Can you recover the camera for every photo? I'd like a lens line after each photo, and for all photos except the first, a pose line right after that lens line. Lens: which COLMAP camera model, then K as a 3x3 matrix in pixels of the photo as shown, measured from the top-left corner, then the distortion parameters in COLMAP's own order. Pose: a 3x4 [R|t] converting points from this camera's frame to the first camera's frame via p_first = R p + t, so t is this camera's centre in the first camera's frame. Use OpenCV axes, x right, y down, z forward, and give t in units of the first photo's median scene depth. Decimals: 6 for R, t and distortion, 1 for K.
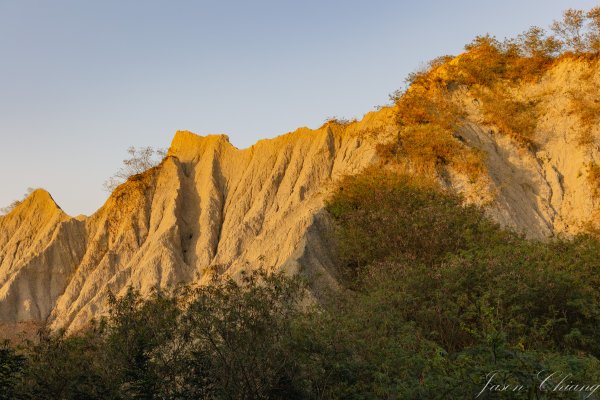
lens RADIAL K [[862.3, 0, 299.4], [0, 862.3, 203.6], [0, 0, 1]] dist [0.020880, -0.021588]
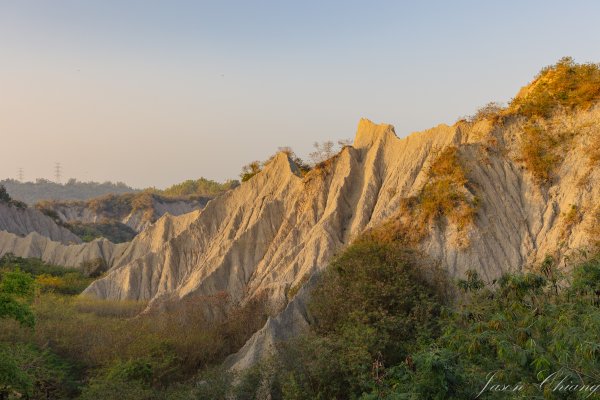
lens RADIAL K [[862.3, 0, 299.4], [0, 862.3, 203.6], [0, 0, 1]] dist [0.020880, -0.021588]
pose [[0.916153, 0.003979, -0.400809, 0.328904], [0.062917, 0.986128, 0.153602, -0.188082], [0.395860, -0.165941, 0.903194, -0.225282]]
